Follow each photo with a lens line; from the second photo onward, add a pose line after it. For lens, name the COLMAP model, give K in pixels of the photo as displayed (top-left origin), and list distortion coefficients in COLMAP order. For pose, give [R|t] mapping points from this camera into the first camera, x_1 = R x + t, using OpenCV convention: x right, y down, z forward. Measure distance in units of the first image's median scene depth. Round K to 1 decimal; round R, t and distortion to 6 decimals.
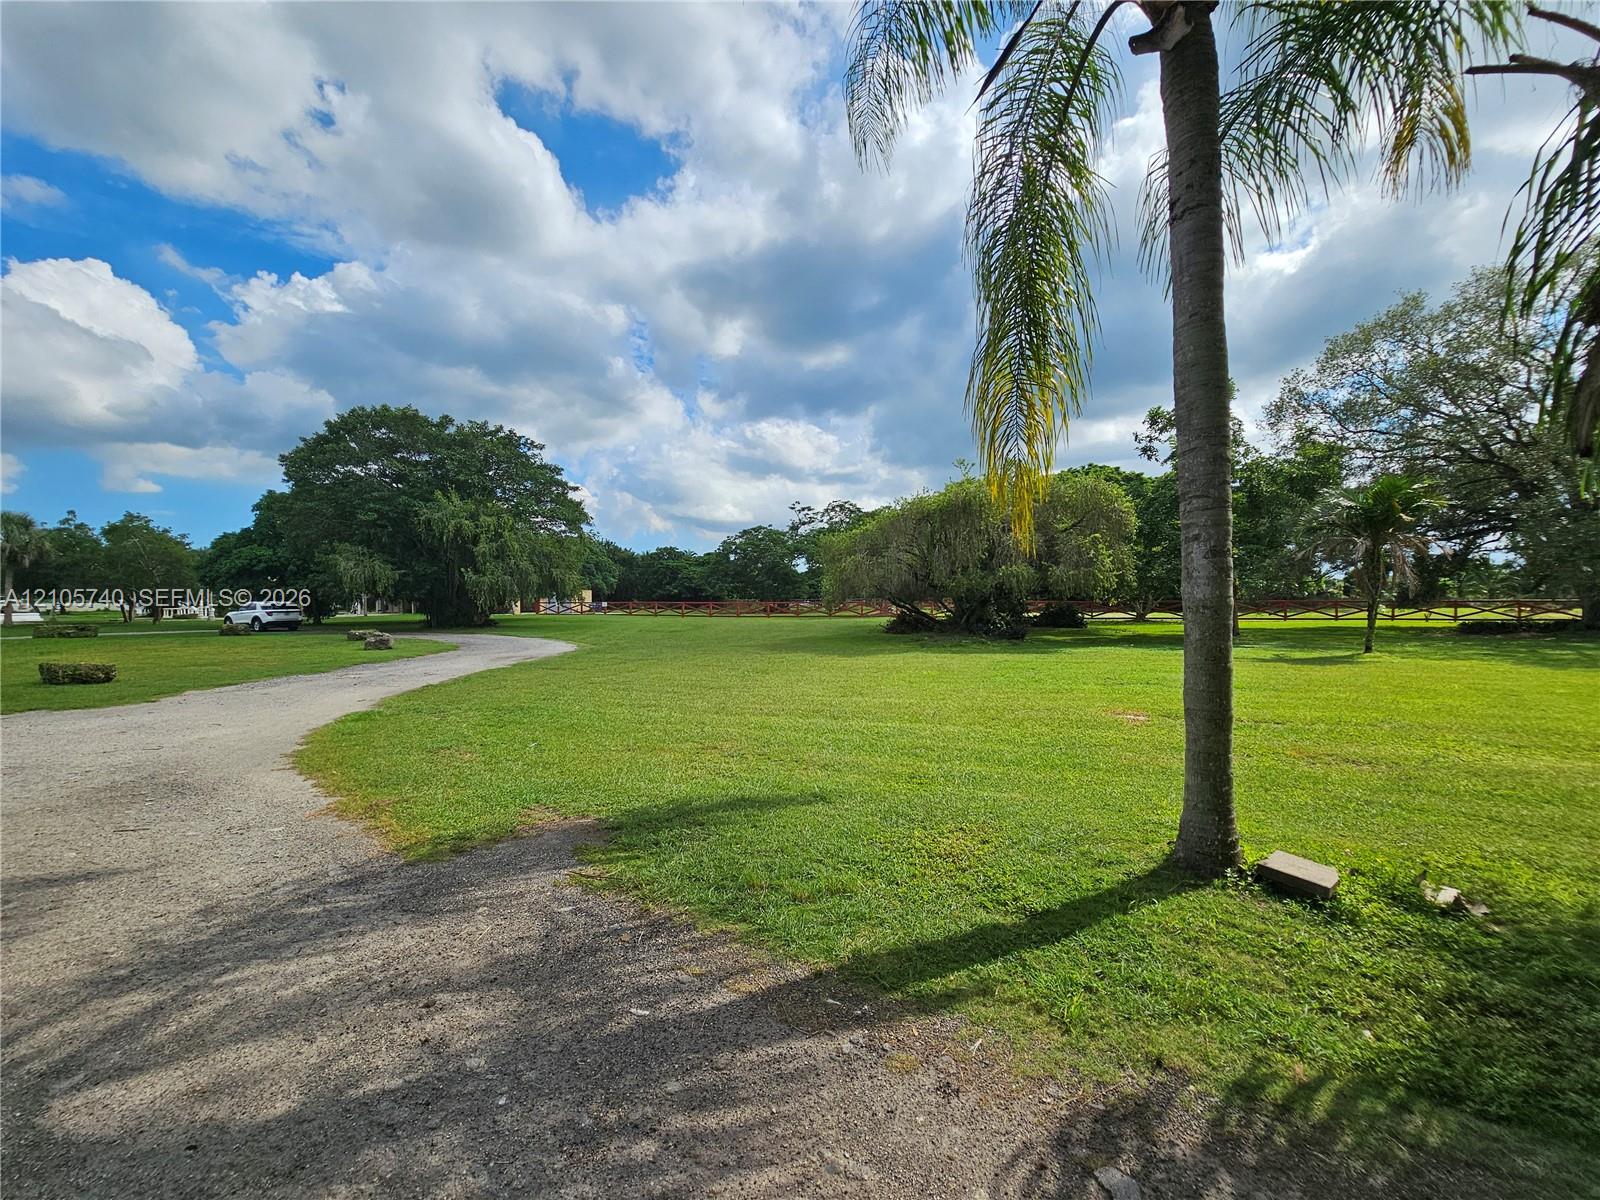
lens RADIAL K [[655.2, 0, 800.0], [0, 655.2, 600.0], [0, 0, 1]] dist [-0.001477, 0.000218]
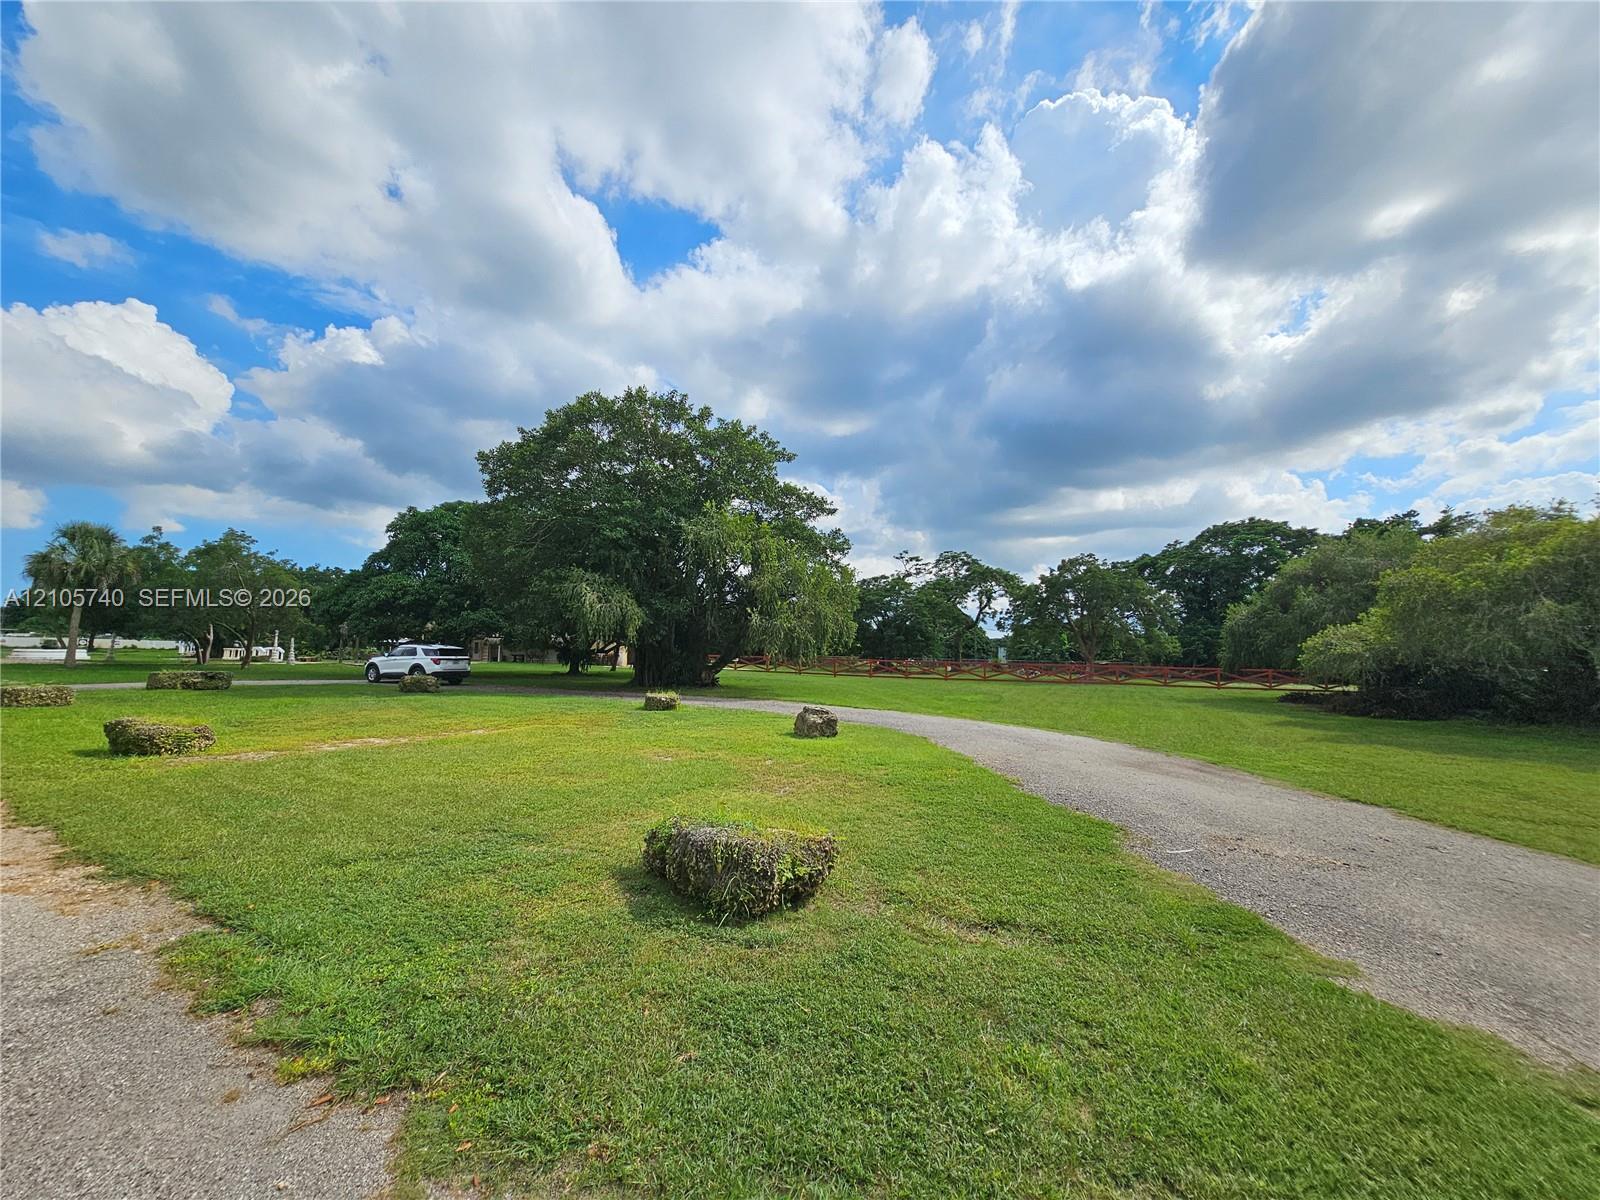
lens RADIAL K [[660.0, 0, 811.8], [0, 660.0, 593.1], [0, 0, 1]] dist [-0.001816, 0.000595]
pose [[0.999566, 0.028936, -0.005499, -0.302393], [-0.029332, 0.994906, -0.096444, 0.002723], [0.002680, 0.096563, 0.995323, 0.191078]]
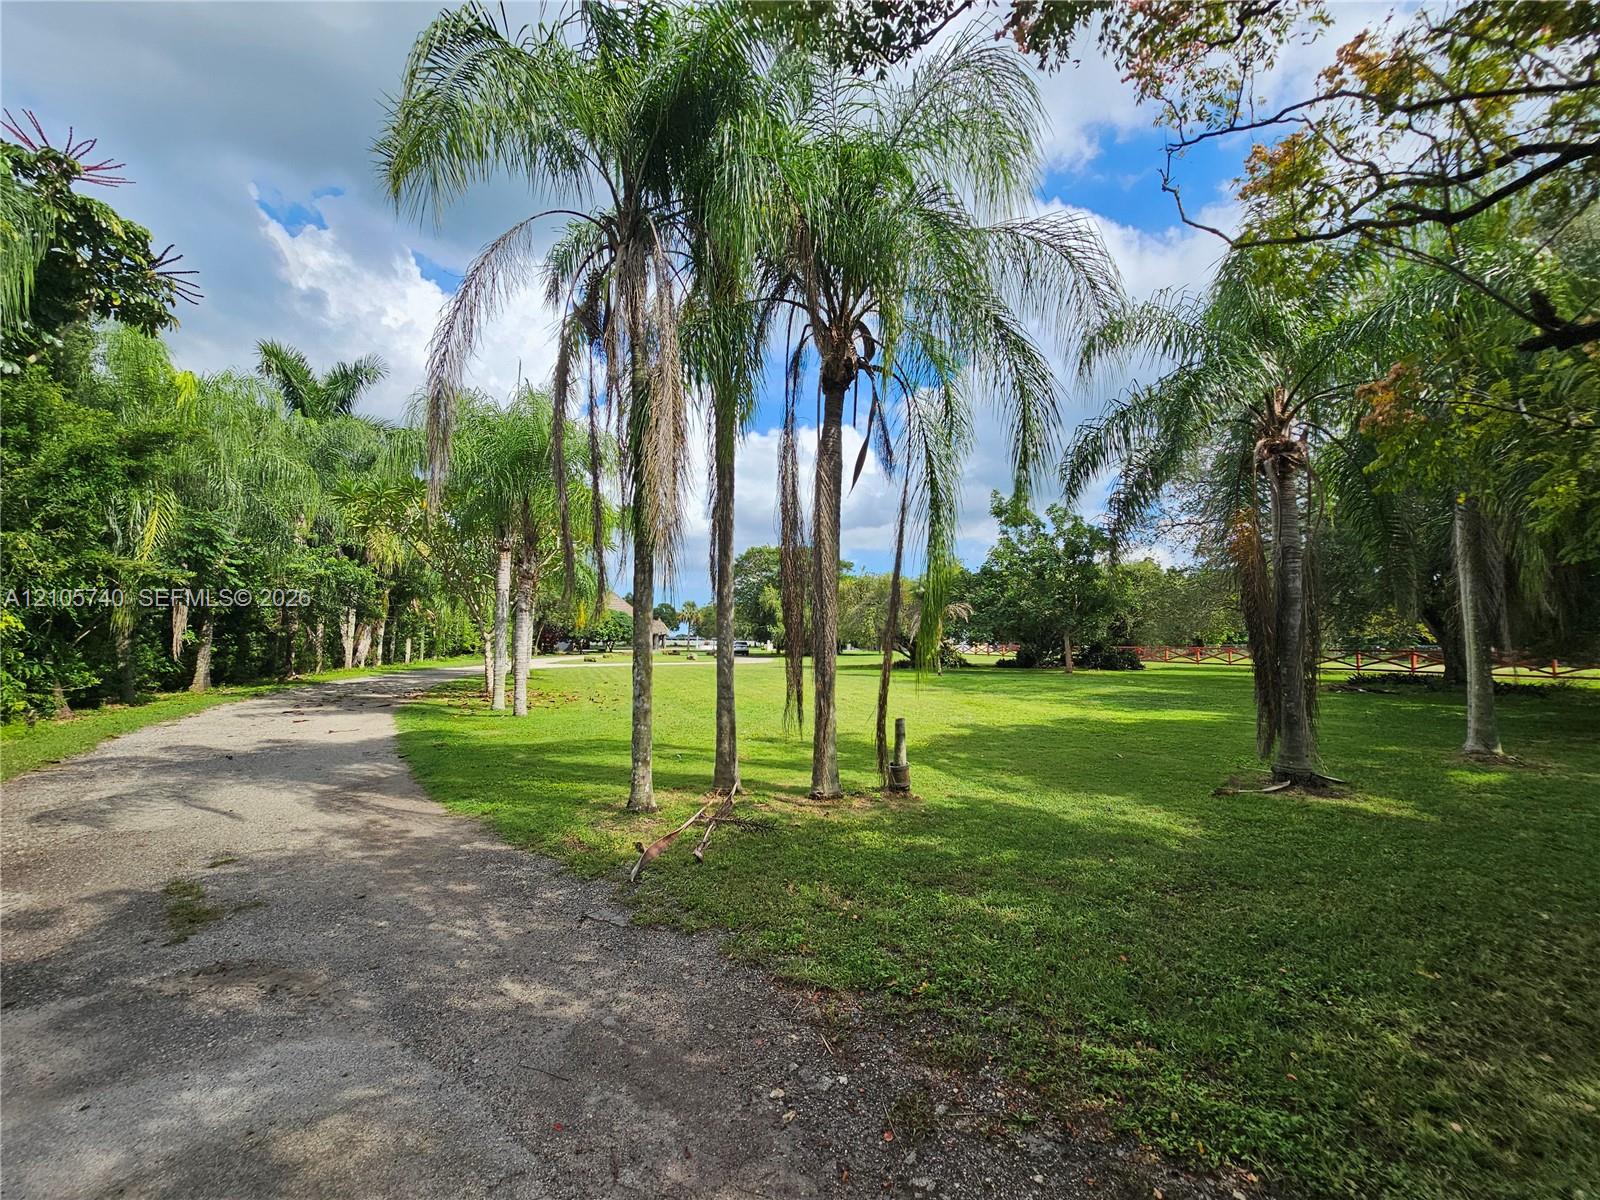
lens RADIAL K [[664.9, 0, 790.4], [0, 664.9, 612.3], [0, 0, 1]] dist [0.016360, 0.000110]
pose [[0.617337, -0.025108, -0.786298, 0.868302], [-0.010475, 0.999140, -0.040129, -0.006032], [0.786629, 0.033010, 0.616543, -0.153931]]
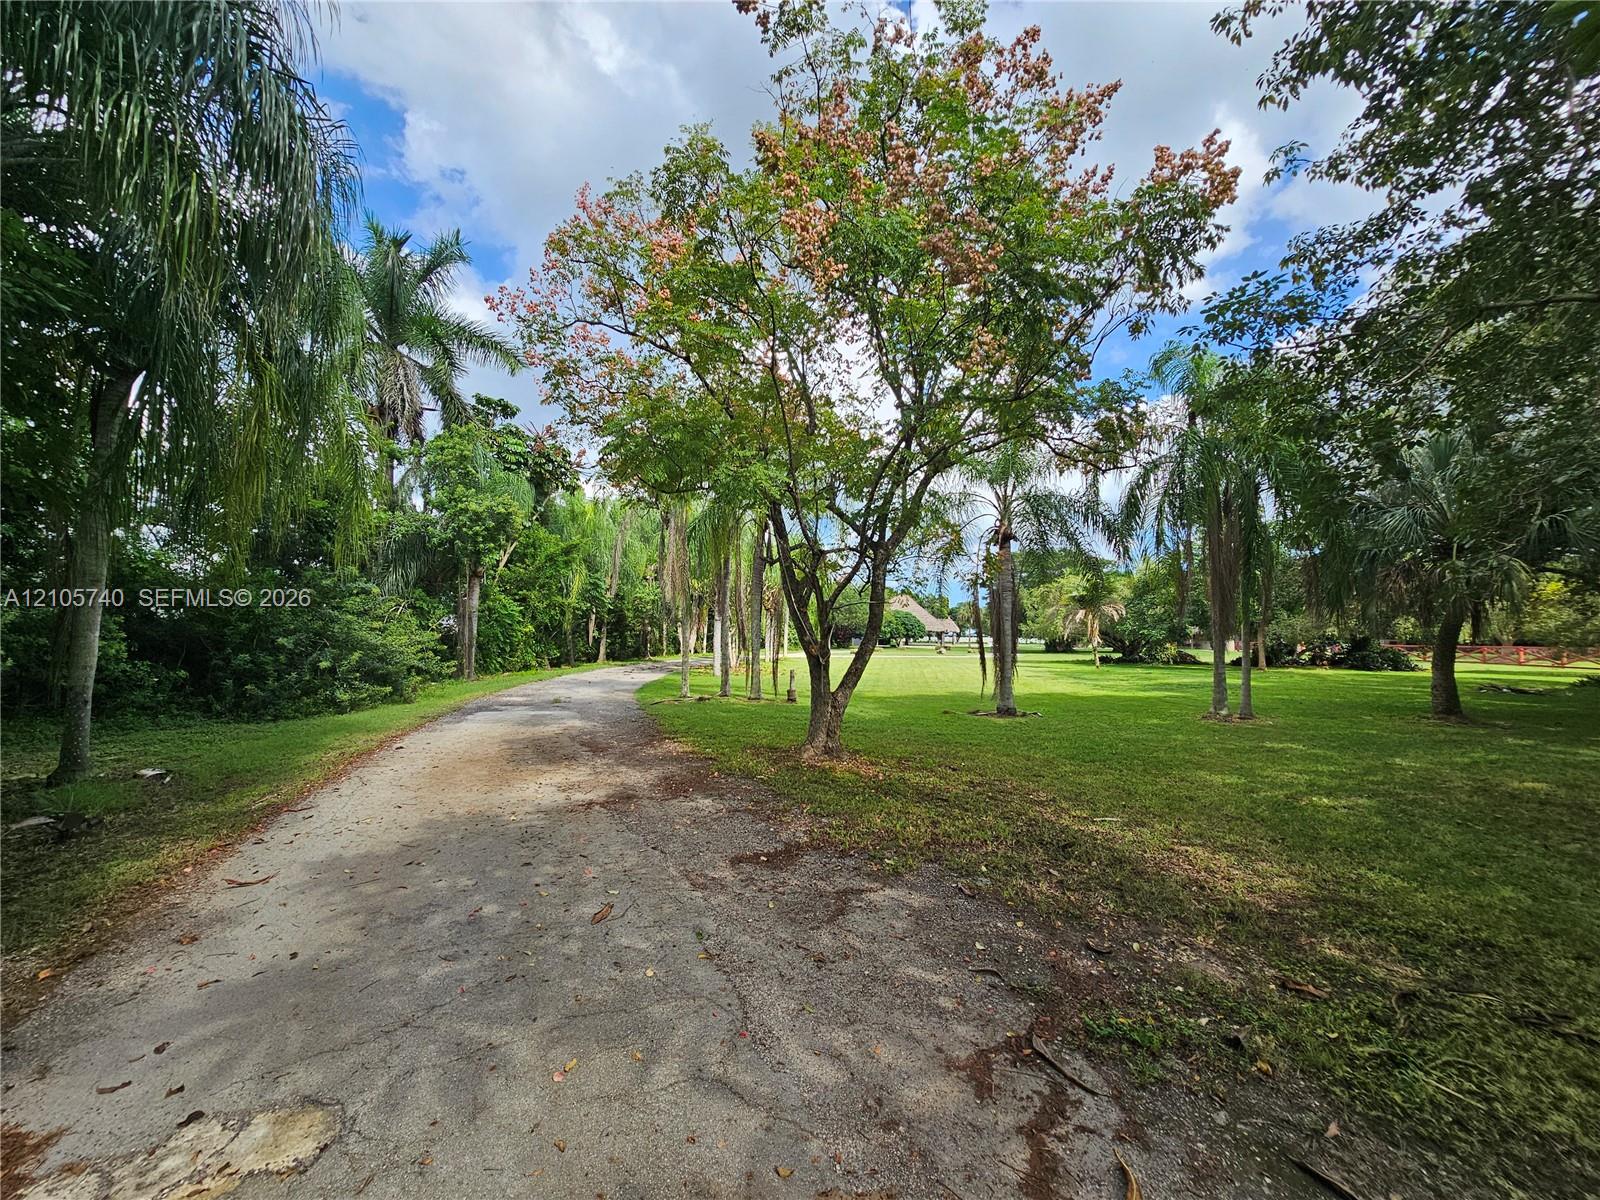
lens RADIAL K [[651.3, 0, 803.4], [0, 651.3, 591.6], [0, 0, 1]] dist [-0.001311, 0.000418]
pose [[0.189580, -0.059067, -0.980087, 1.147019], [-0.011360, 0.997990, -0.062343, -0.008937], [0.981800, 0.022953, 0.188528, -0.087691]]
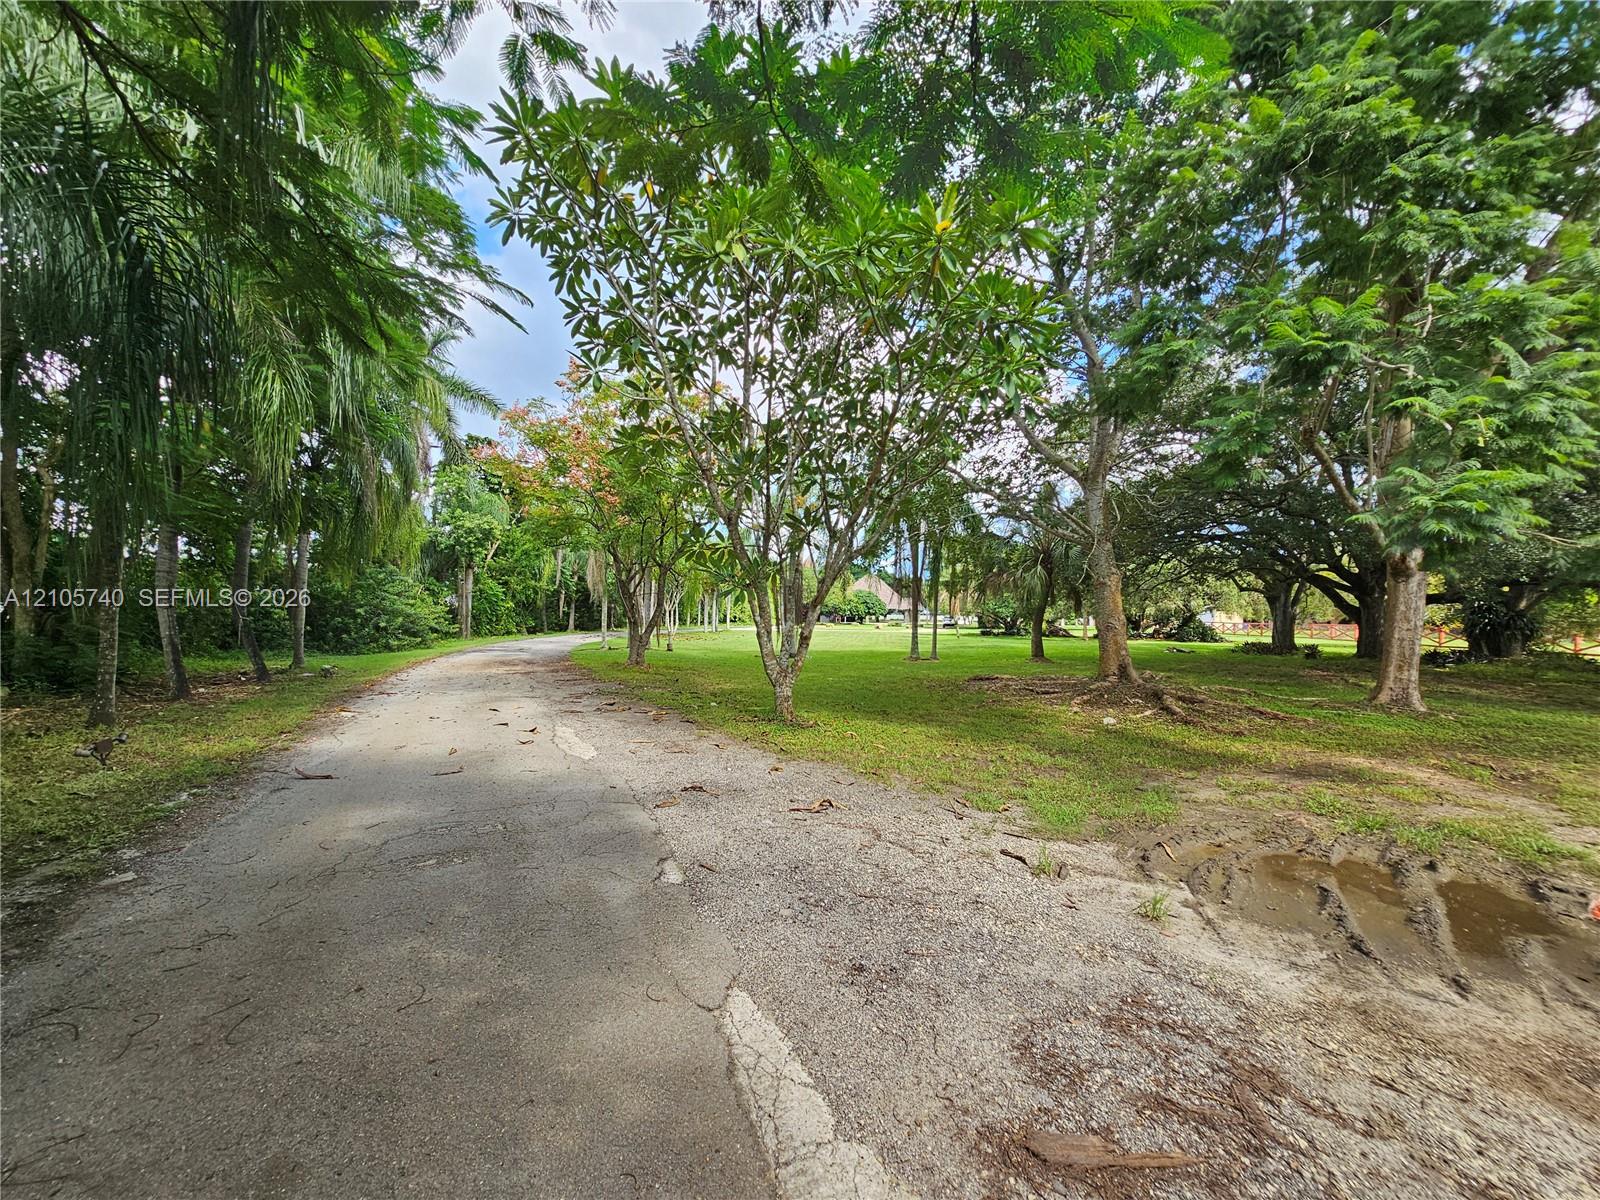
lens RADIAL K [[655.9, 0, 808.6], [0, 655.9, 599.5], [0, 0, 1]] dist [0.001650, 0.000222]
pose [[0.199131, -0.012923, -0.979888, 1.414649], [-0.017182, 0.999713, -0.016676, -0.008449], [0.979822, 0.020158, 0.198852, -0.011841]]
